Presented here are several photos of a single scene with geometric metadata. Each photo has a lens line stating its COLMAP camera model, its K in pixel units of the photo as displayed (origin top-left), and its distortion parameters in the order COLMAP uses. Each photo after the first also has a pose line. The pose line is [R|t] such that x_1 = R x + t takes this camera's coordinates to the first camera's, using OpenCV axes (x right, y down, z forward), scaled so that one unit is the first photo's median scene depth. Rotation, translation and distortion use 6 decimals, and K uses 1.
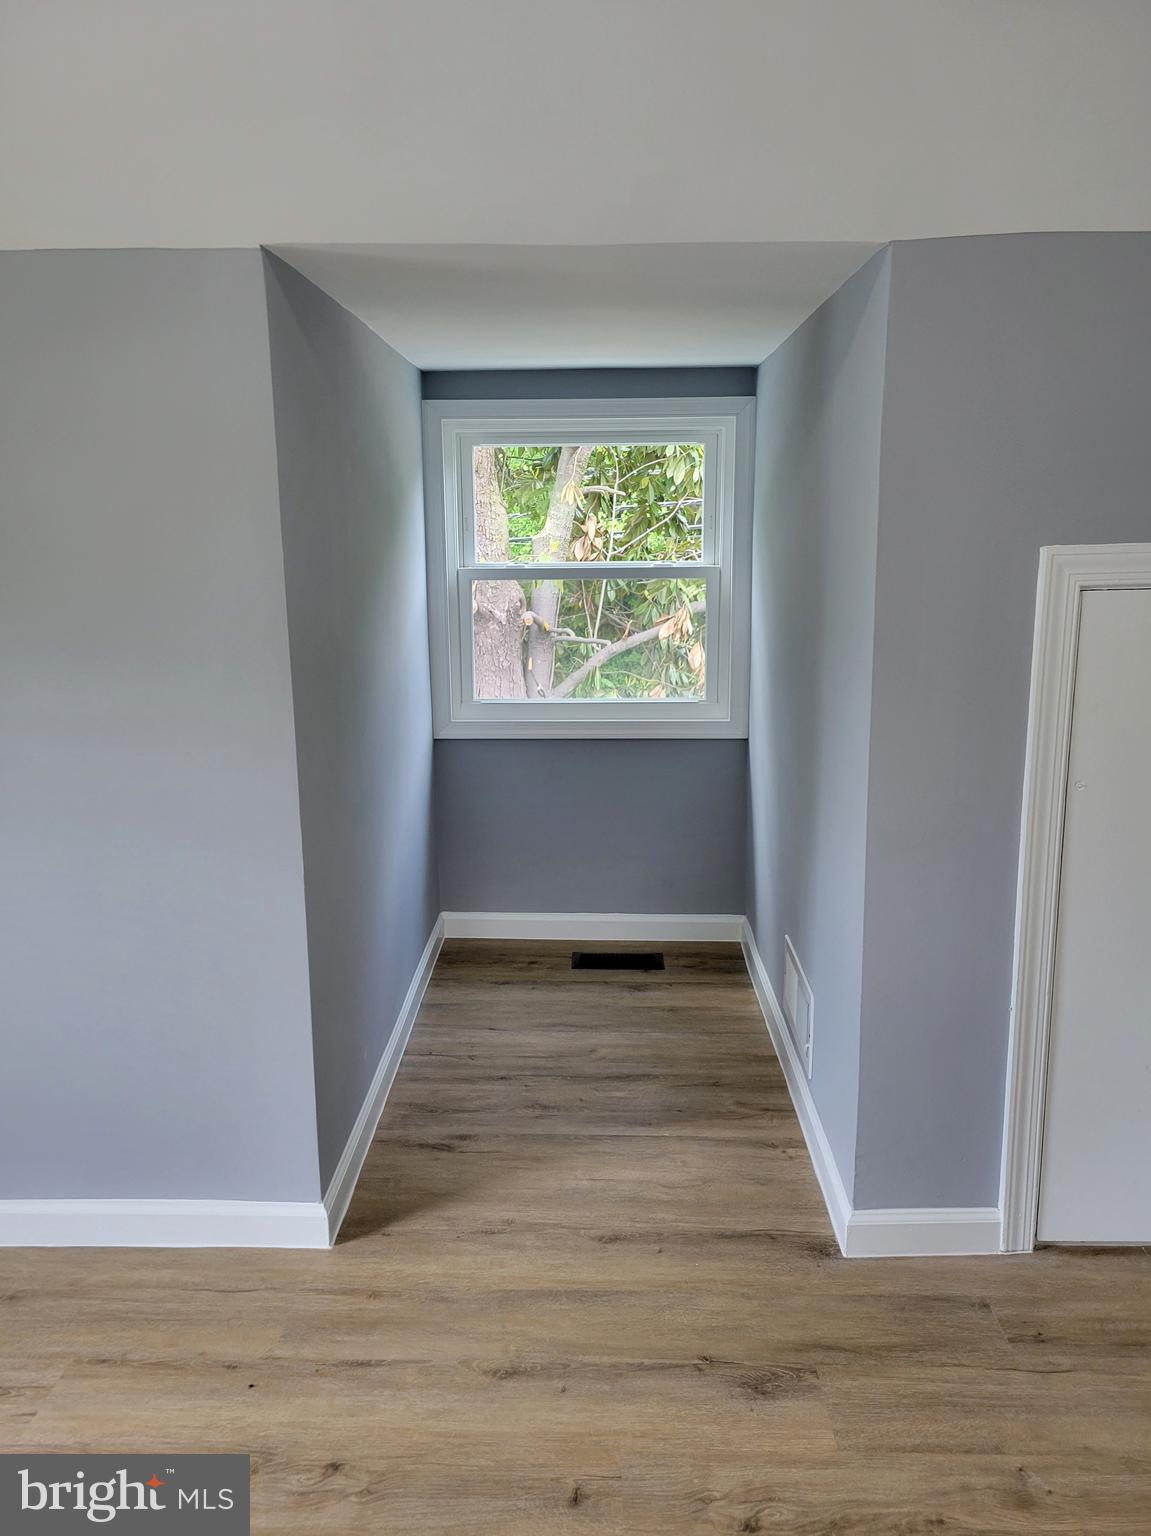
lens RADIAL K [[1160.7, 0, 565.5], [0, 1160.7, 763.4], [0, 0, 1]] dist [0.069647, -0.060090]
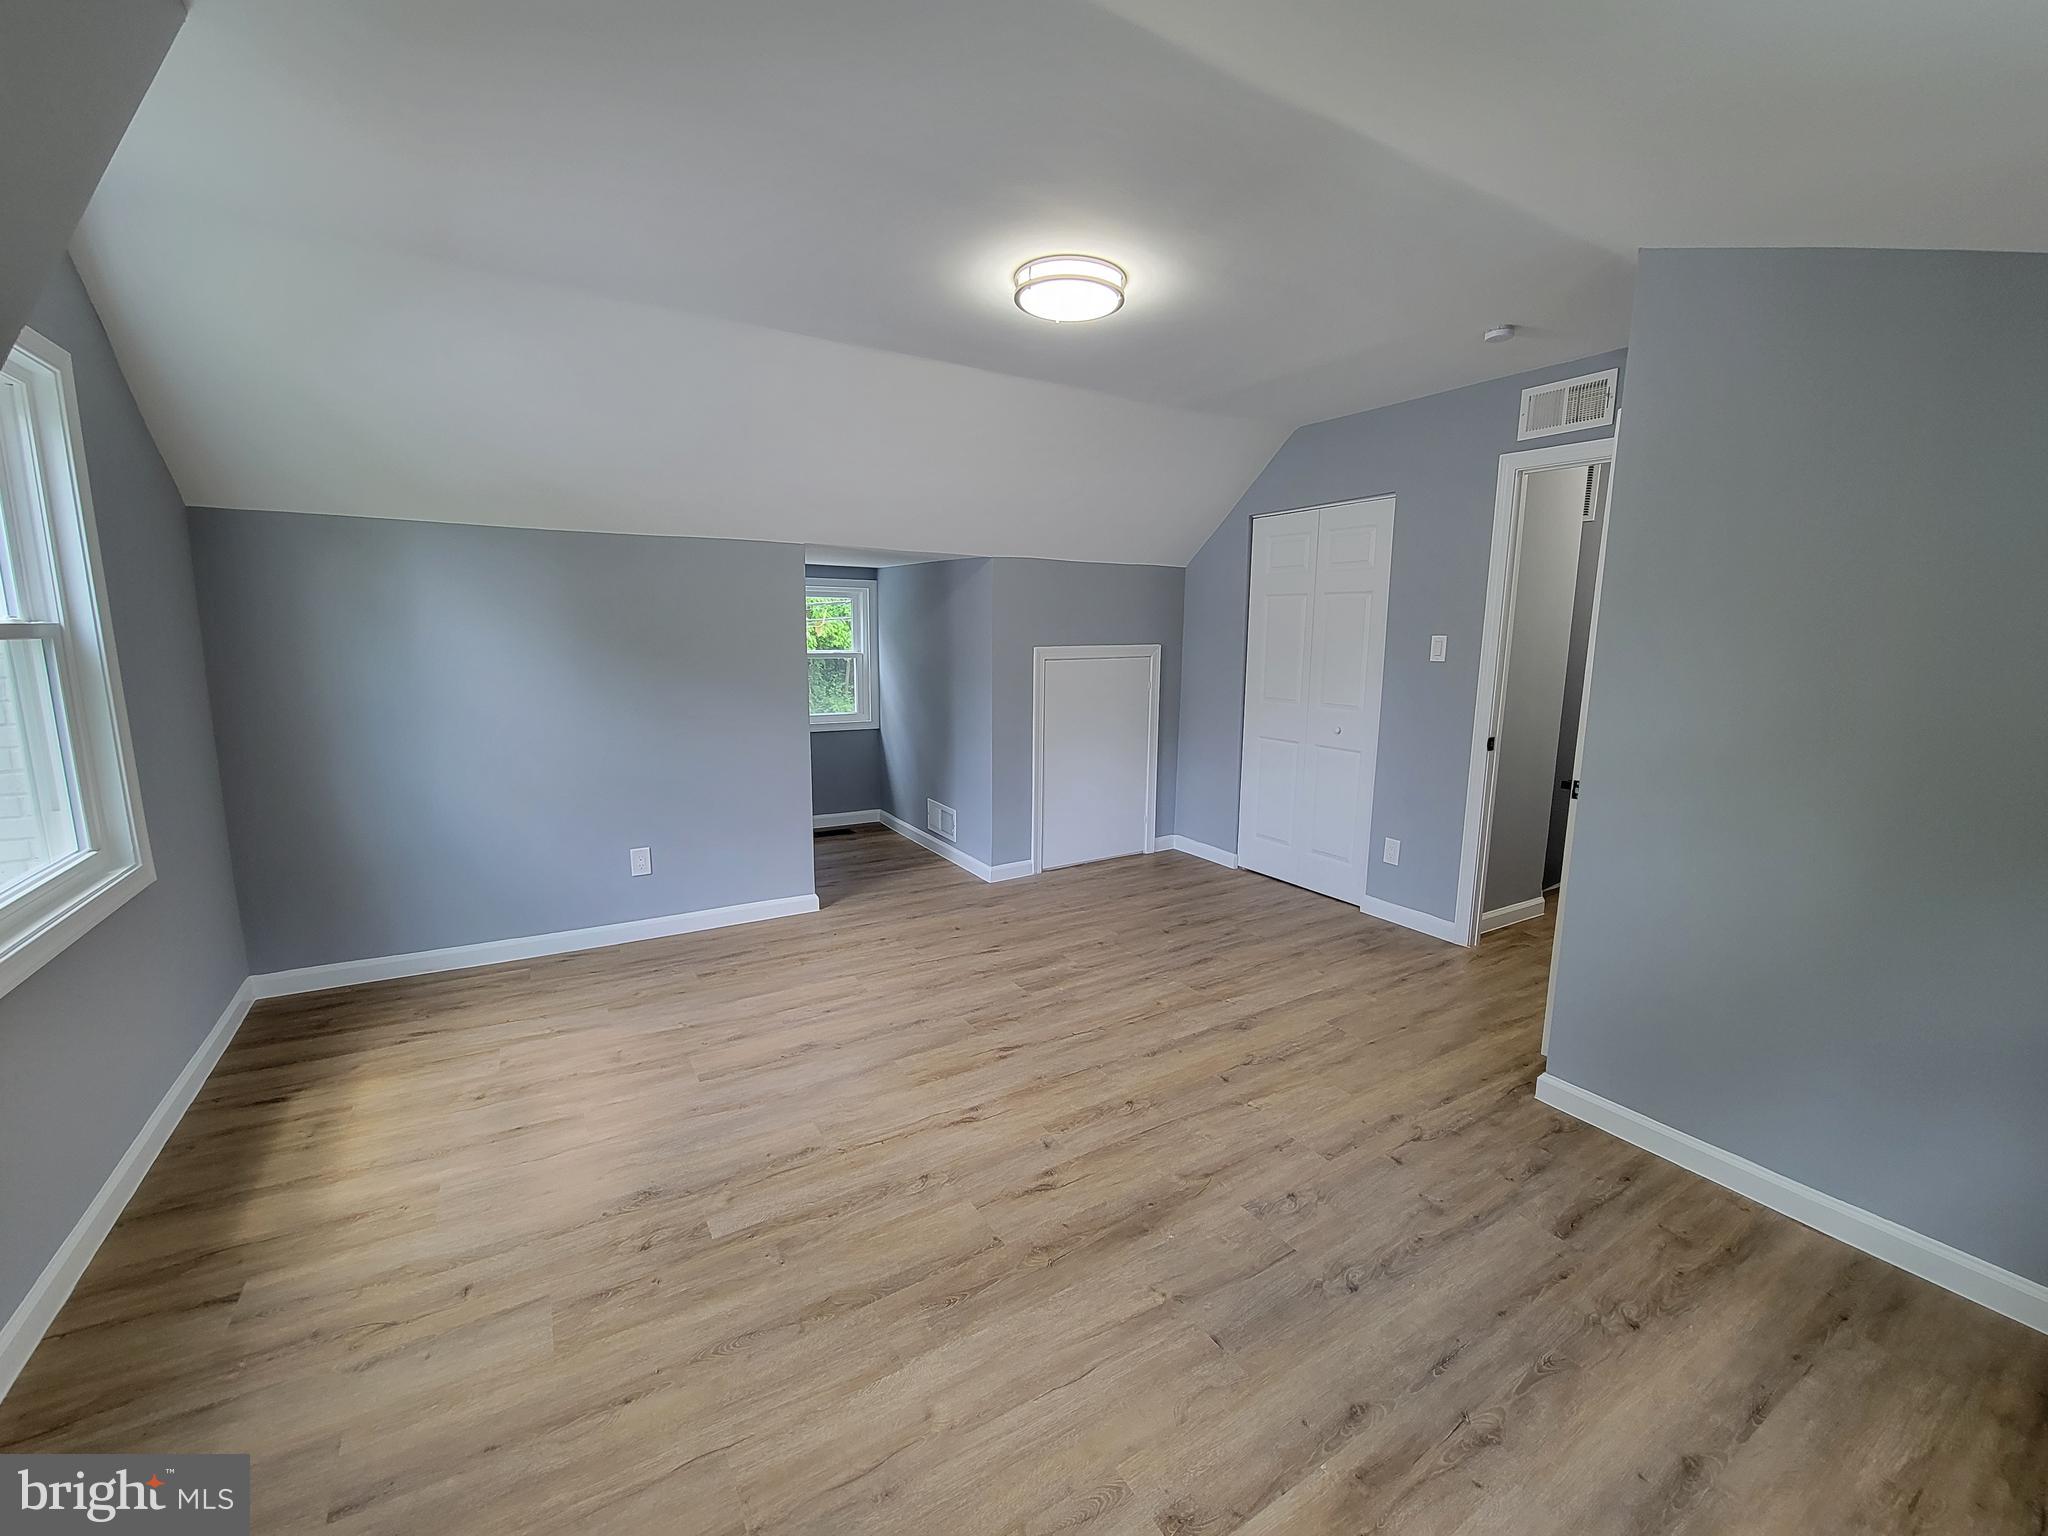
lens RADIAL K [[836.2, 0, 1023.9], [0, 836.2, 762.4], [0, 0, 1]] dist [-0.001325, -0.000930]
pose [[0.839355, -0.069039, 0.539181, -0.767653], [0.089372, 0.995931, -0.011604, 0.138601], [-0.536186, 0.057928, 0.842110, -0.803825]]
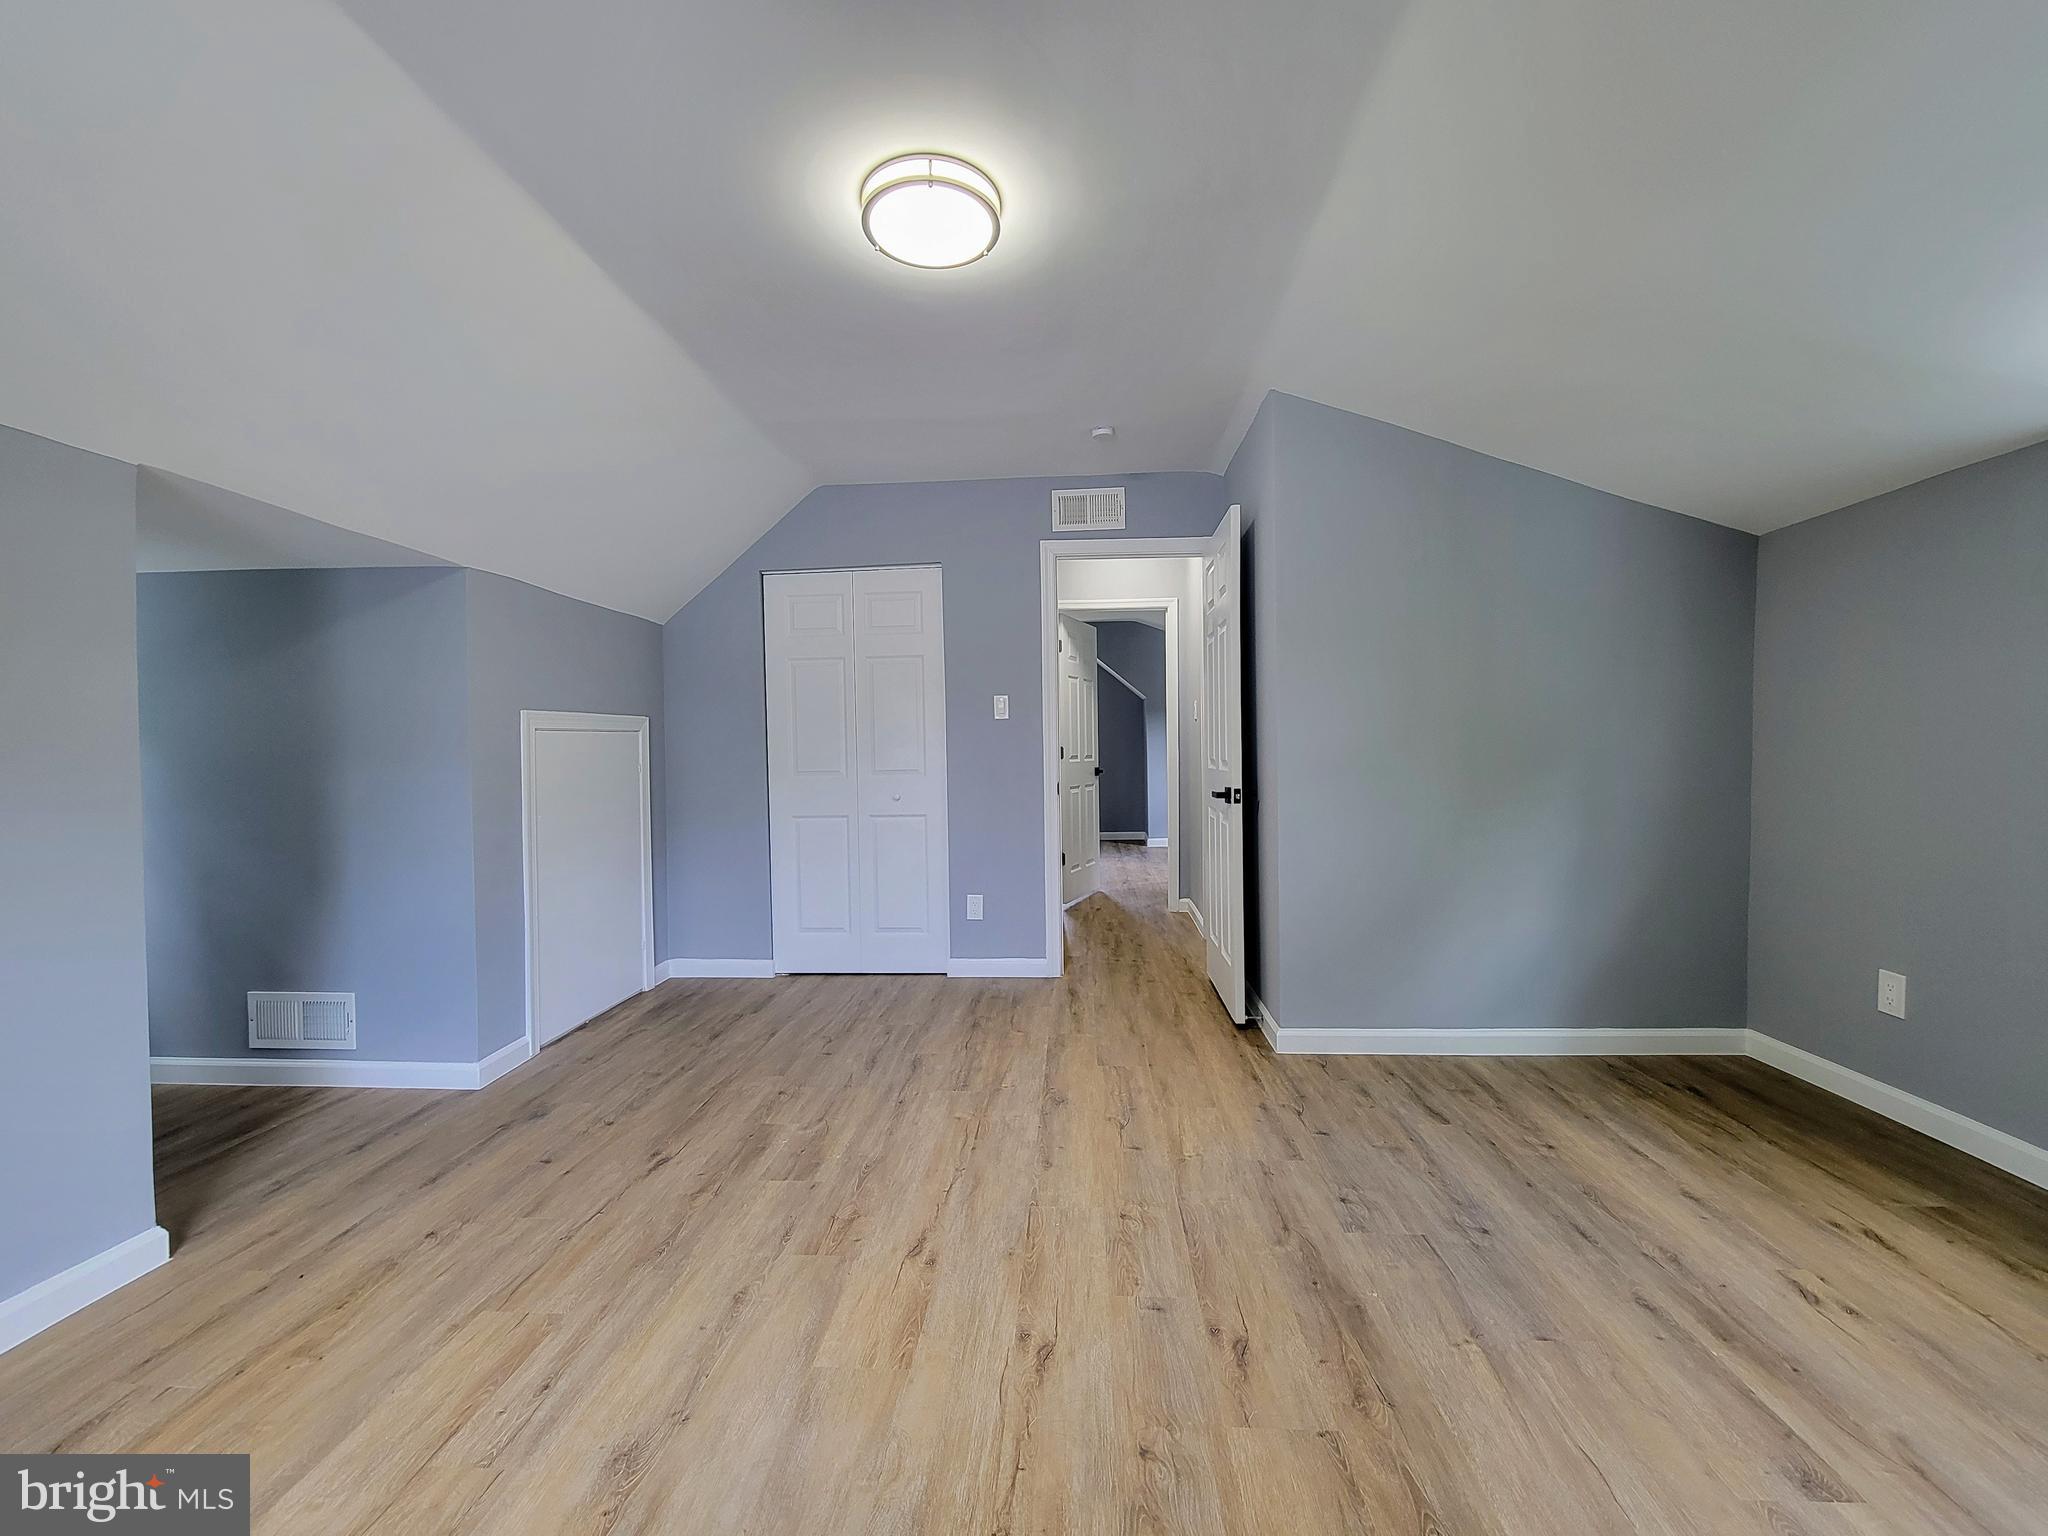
lens RADIAL K [[836.2, 0, 1023.9], [0, 836.2, 762.4], [0, 0, 1]] dist [-0.001325, -0.000930]
pose [[0.042480, -0.003465, 0.999091, -0.957153], [0.213092, 0.977016, -0.005672, 0.105267], [-0.976108, 0.213140, 0.042242, 0.014310]]
